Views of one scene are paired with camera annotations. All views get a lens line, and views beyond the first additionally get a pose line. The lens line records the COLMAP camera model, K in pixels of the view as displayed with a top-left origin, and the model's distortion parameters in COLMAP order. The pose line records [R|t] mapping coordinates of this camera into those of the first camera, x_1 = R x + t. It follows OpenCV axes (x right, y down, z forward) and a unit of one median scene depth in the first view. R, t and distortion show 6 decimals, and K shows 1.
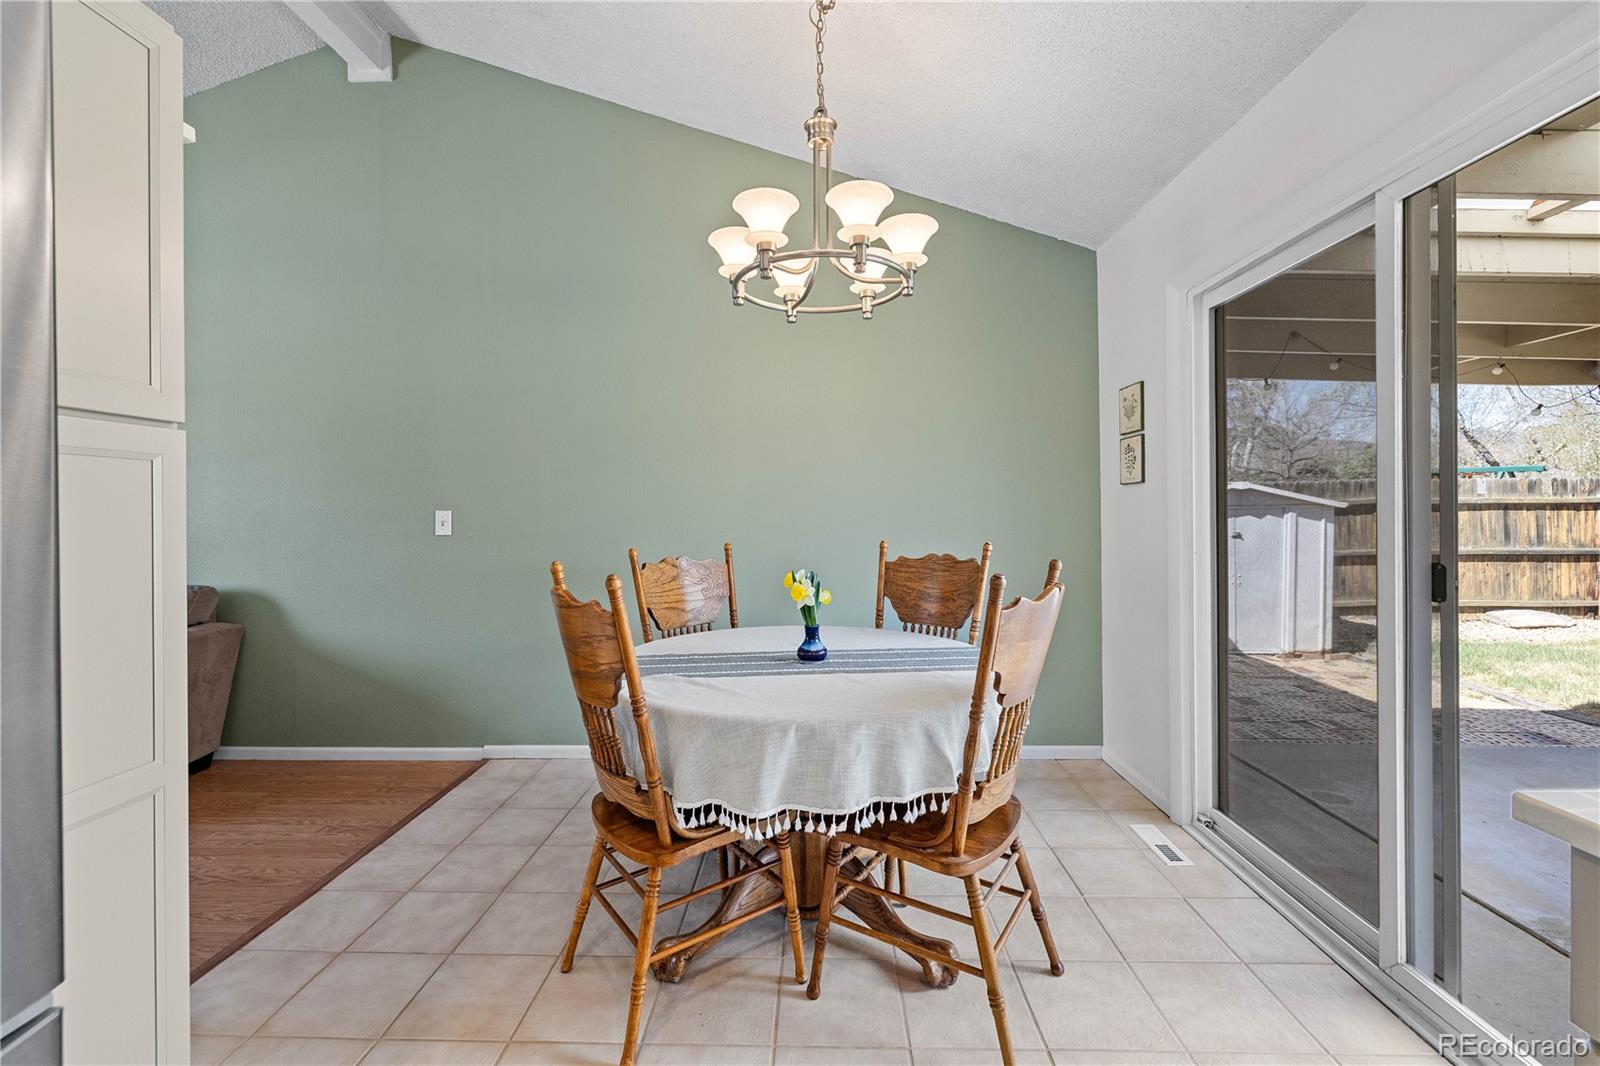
lens RADIAL K [[688.1, 0, 799.4], [0, 688.1, 511.4], [0, 0, 1]] dist [0.008115, -0.000064]
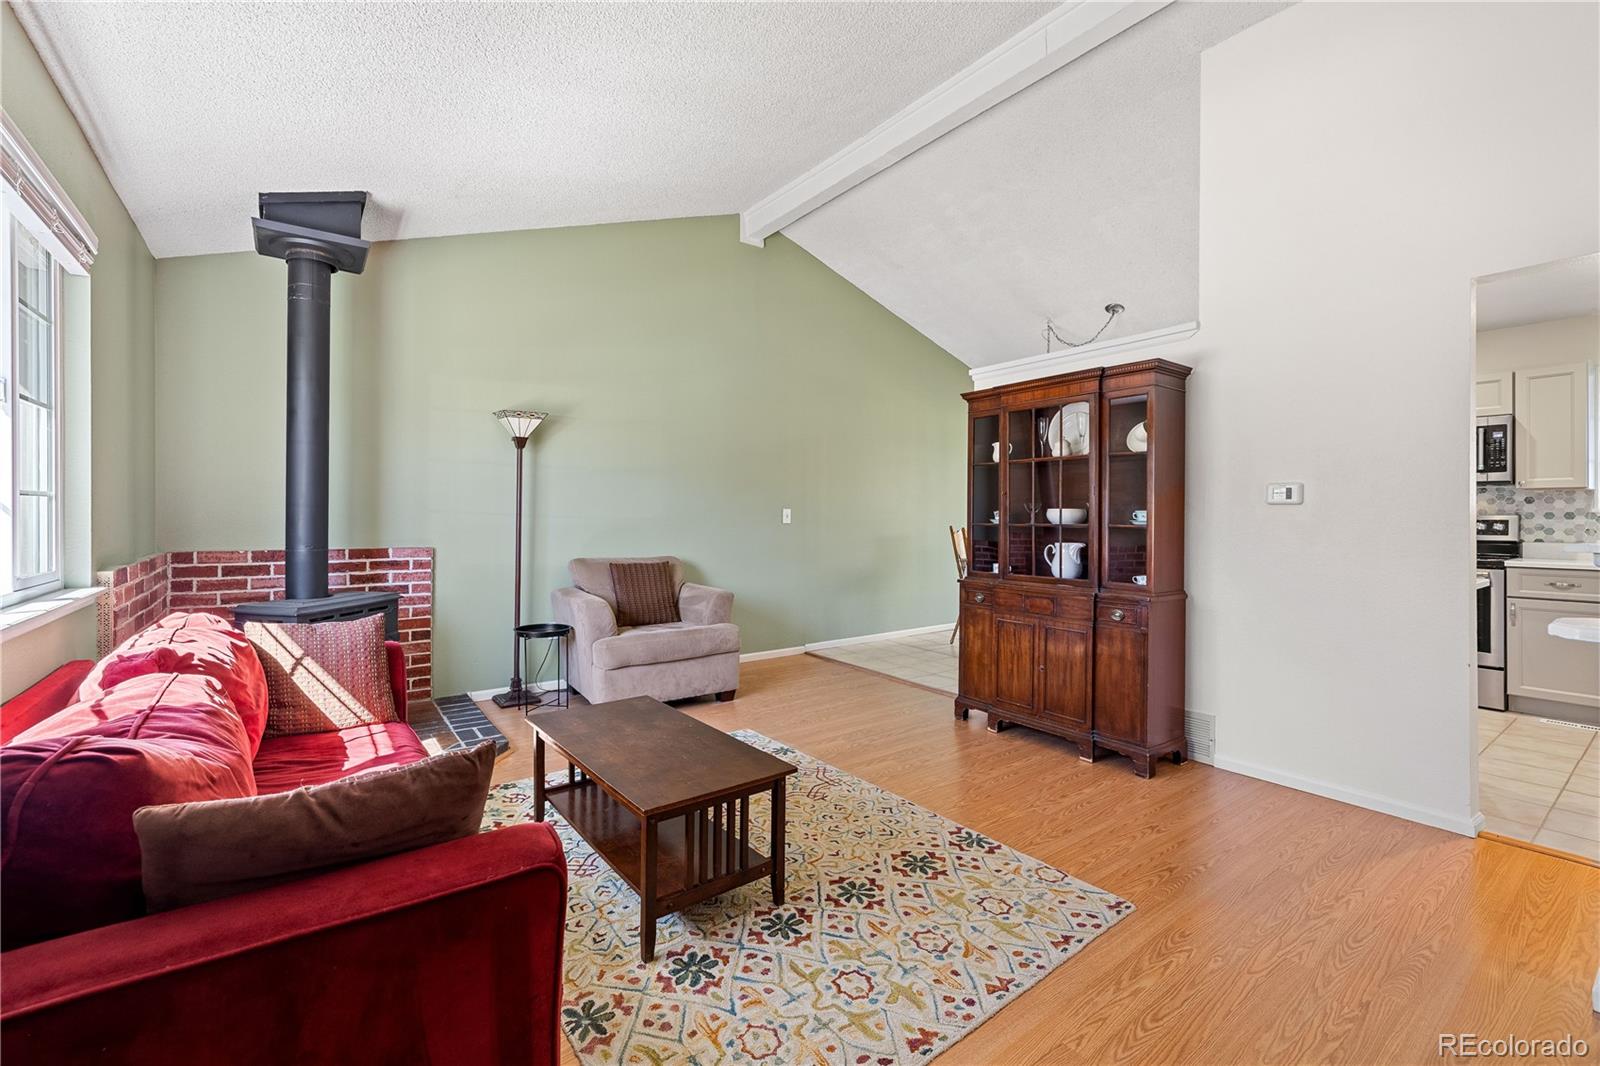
lens RADIAL K [[672.1, 0, 795.1], [0, 672.1, 516.2], [0, 0, 1]] dist [0.002514, 0.000289]
pose [[0.786865, 0.007996, 0.617073, -0.730856], [-0.009512, 0.999954, -0.000829, 0.008407], [-0.617052, -0.005217, 0.786905, -0.148894]]
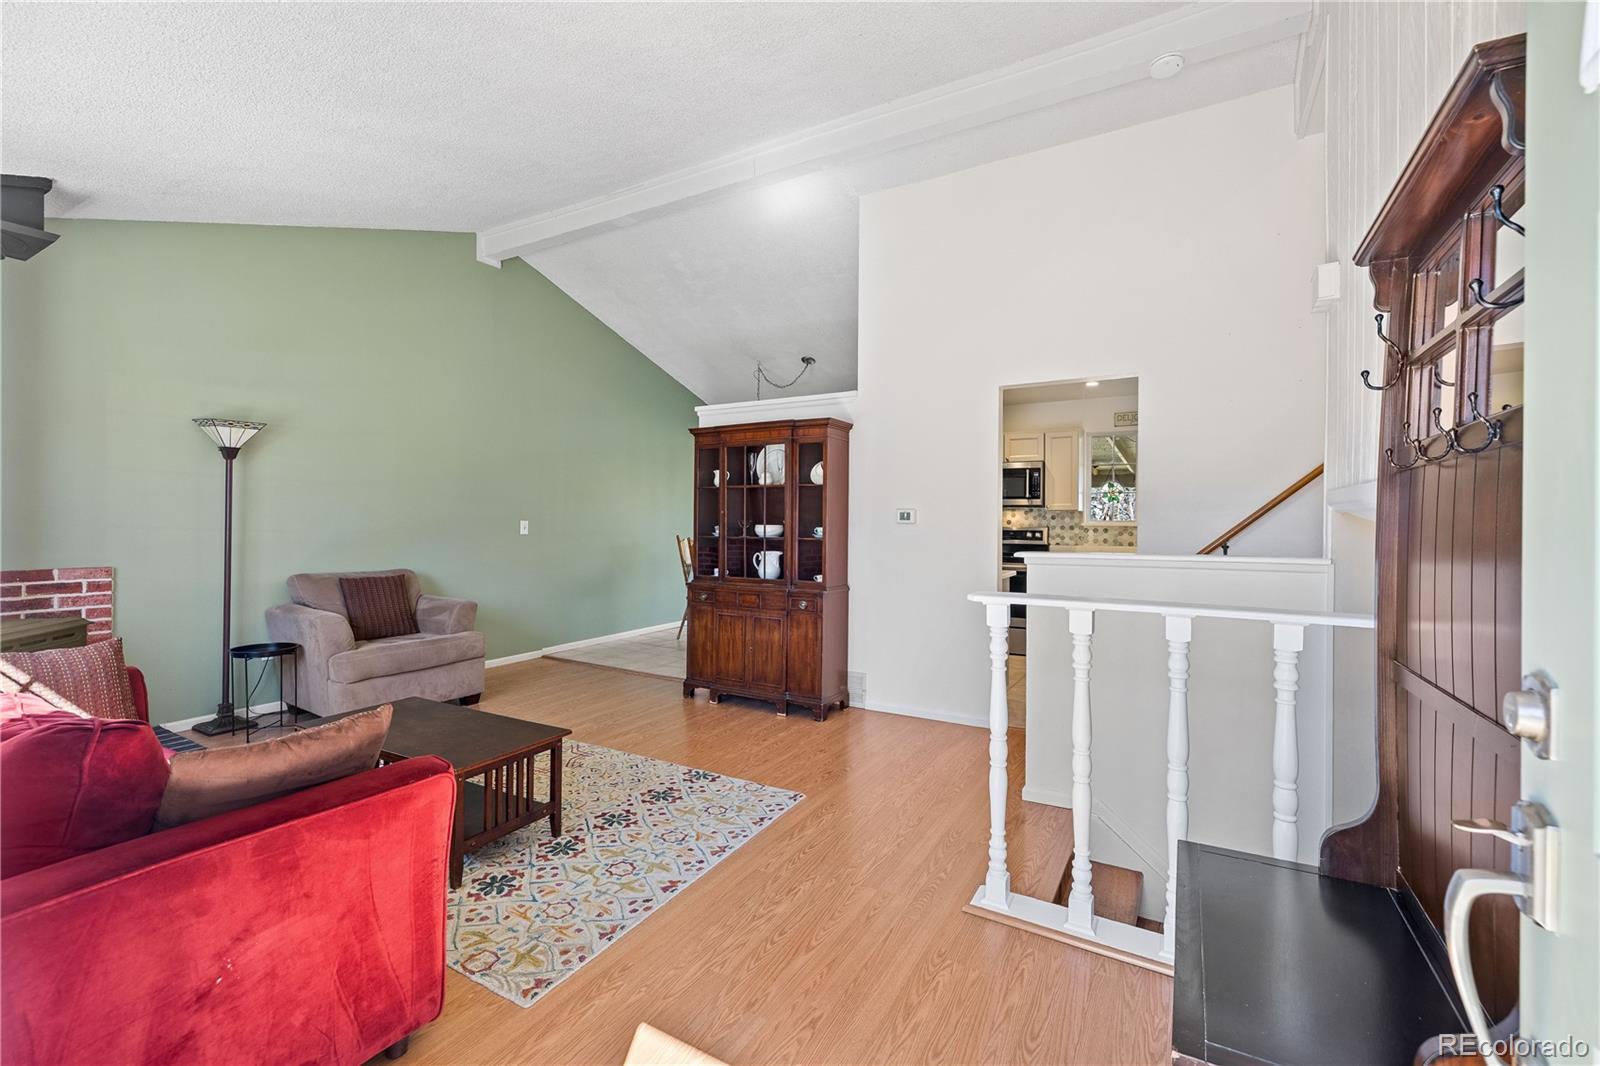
lens RADIAL K [[677.0, 0, 791.1], [0, 677.0, 521.1], [0, 0, 1]] dist [0.001489, -0.000089]
pose [[0.482311, 0.006942, 0.875972, -0.826091], [-0.010911, 0.999939, -0.001917, -0.002501], [-0.875932, -0.008633, 0.482357, -0.214027]]
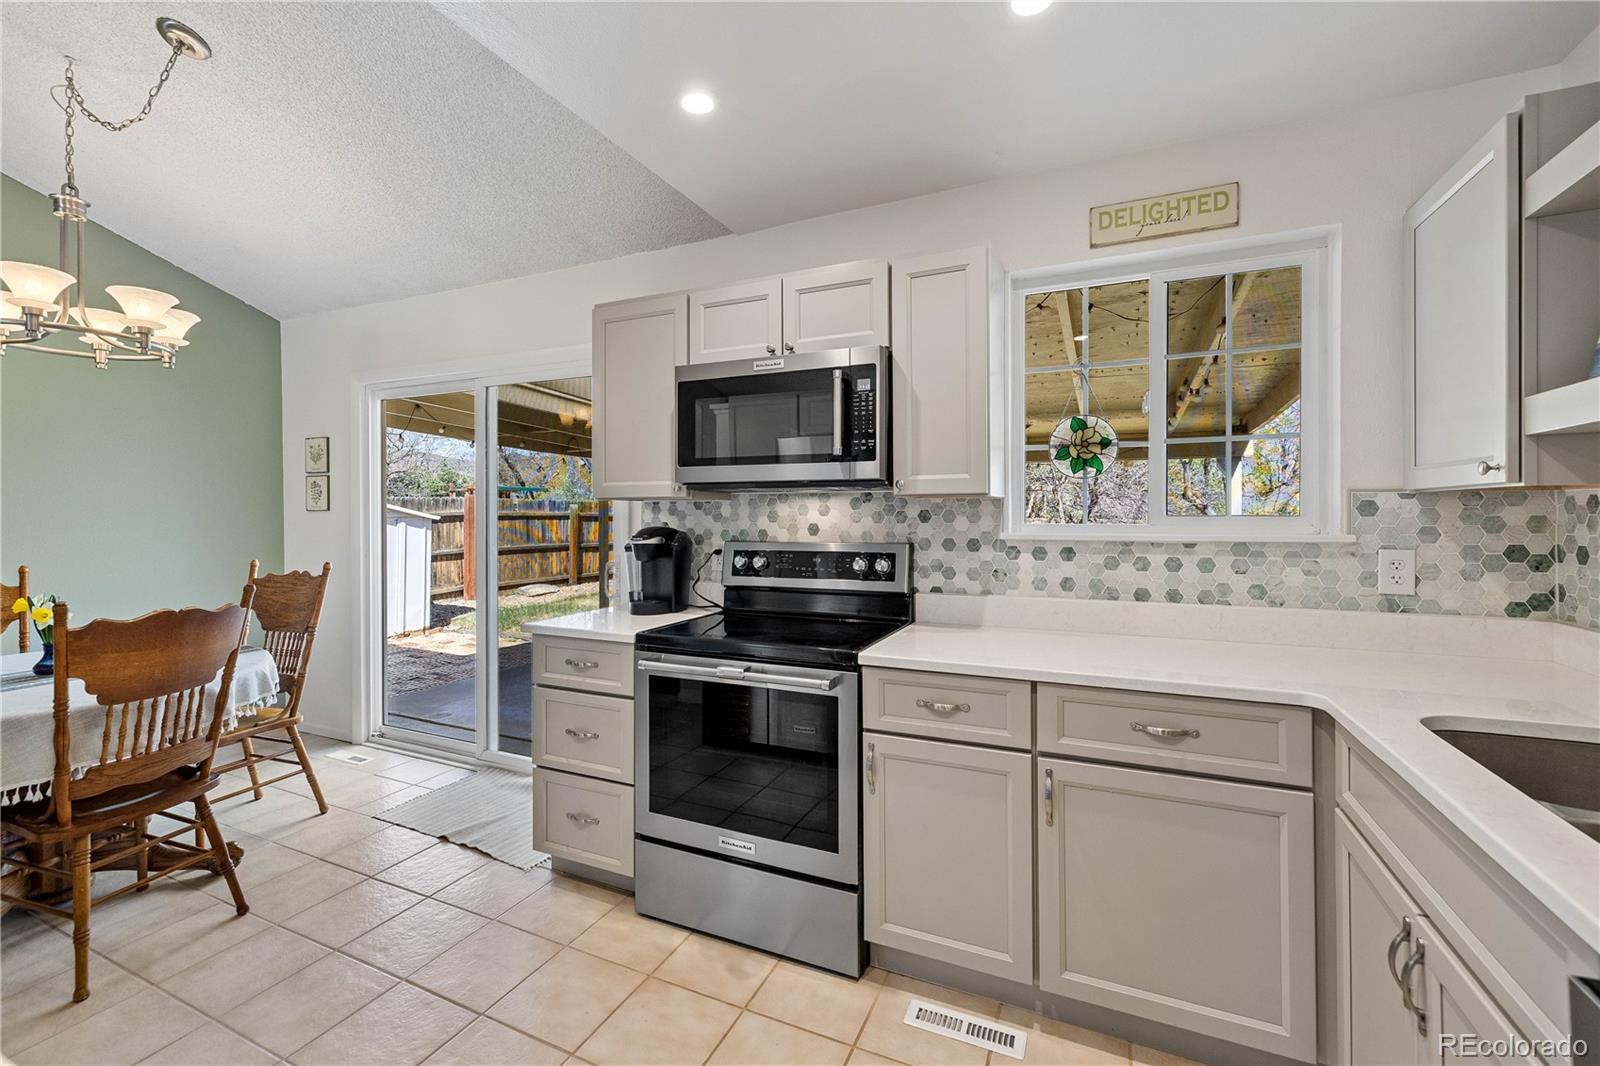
lens RADIAL K [[677.2, 0, 790.0], [0, 677.2, 516.5], [0, 0, 1]] dist [-0.000467, -0.000059]
pose [[0.396873, 0.001782, 0.917872, -0.149148], [-0.002875, 0.999996, -0.000698, -0.012785], [-0.917869, -0.002361, 0.396876, -0.150595]]
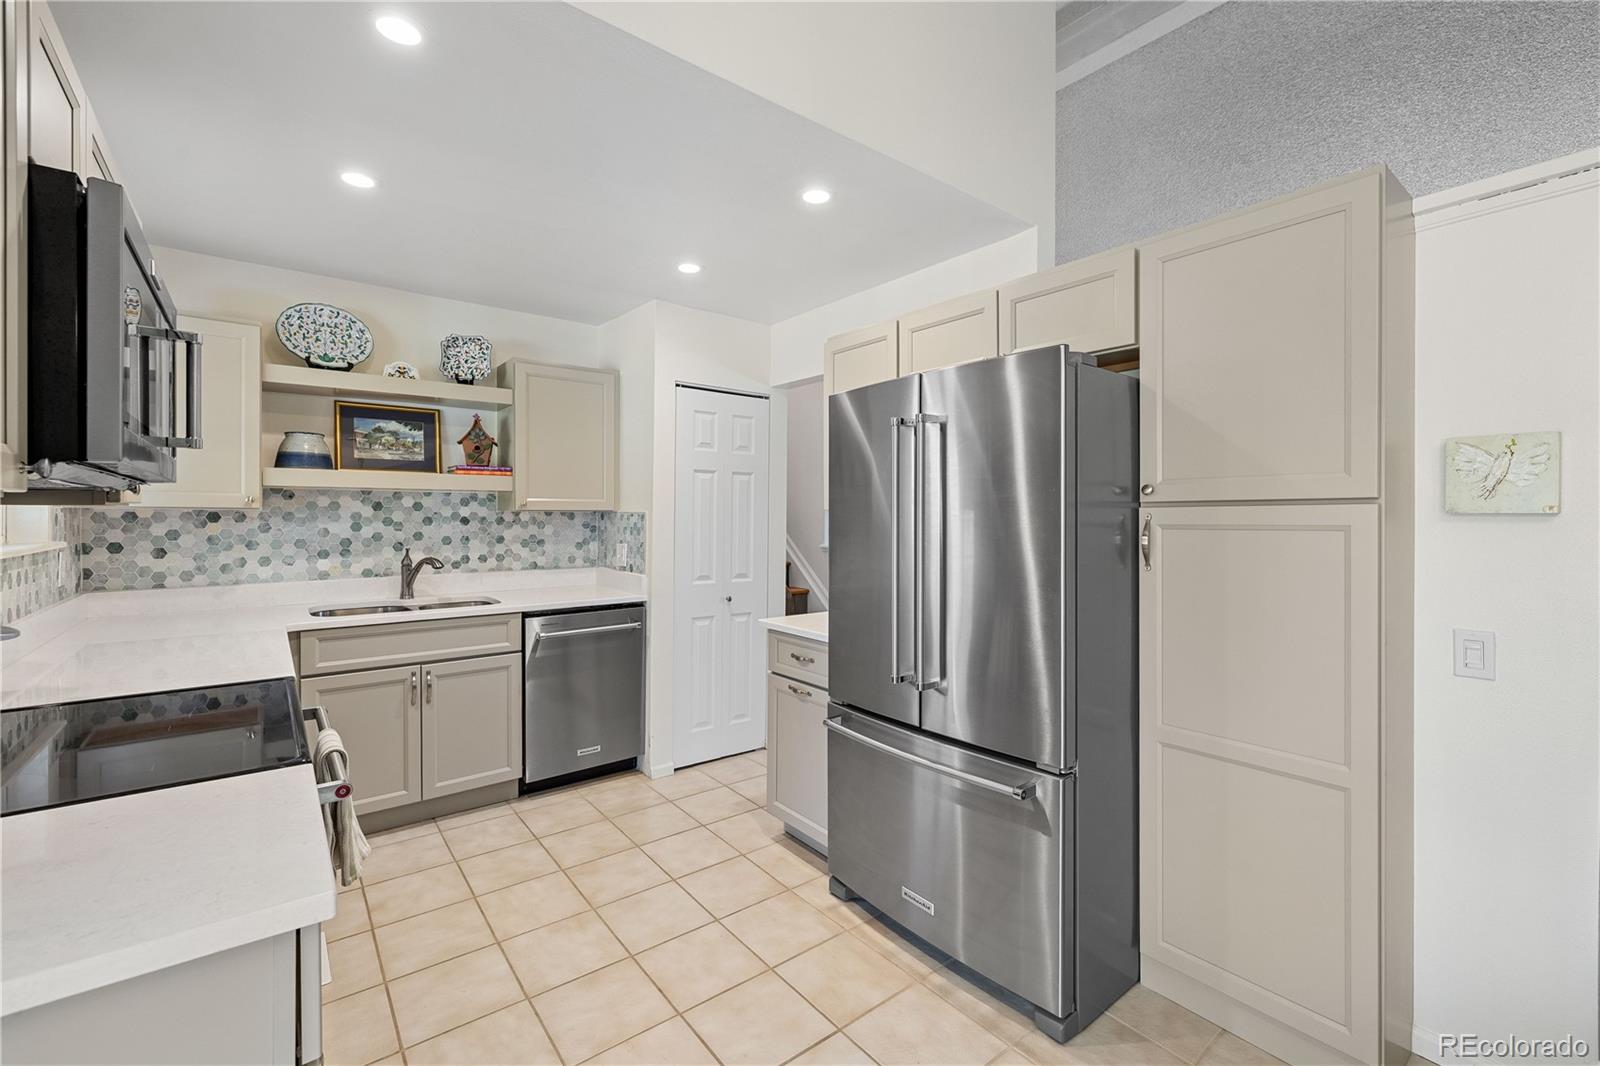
lens RADIAL K [[677.0, 0, 791.1], [0, 677.0, 521.1], [0, 0, 1]] dist [0.001489, -0.000089]
pose [[-0.770510, 0.008181, -0.637375, 0.123201], [0.002642, 0.999950, 0.009640, -0.018483], [0.637422, 0.005744, -0.770494, 0.238957]]
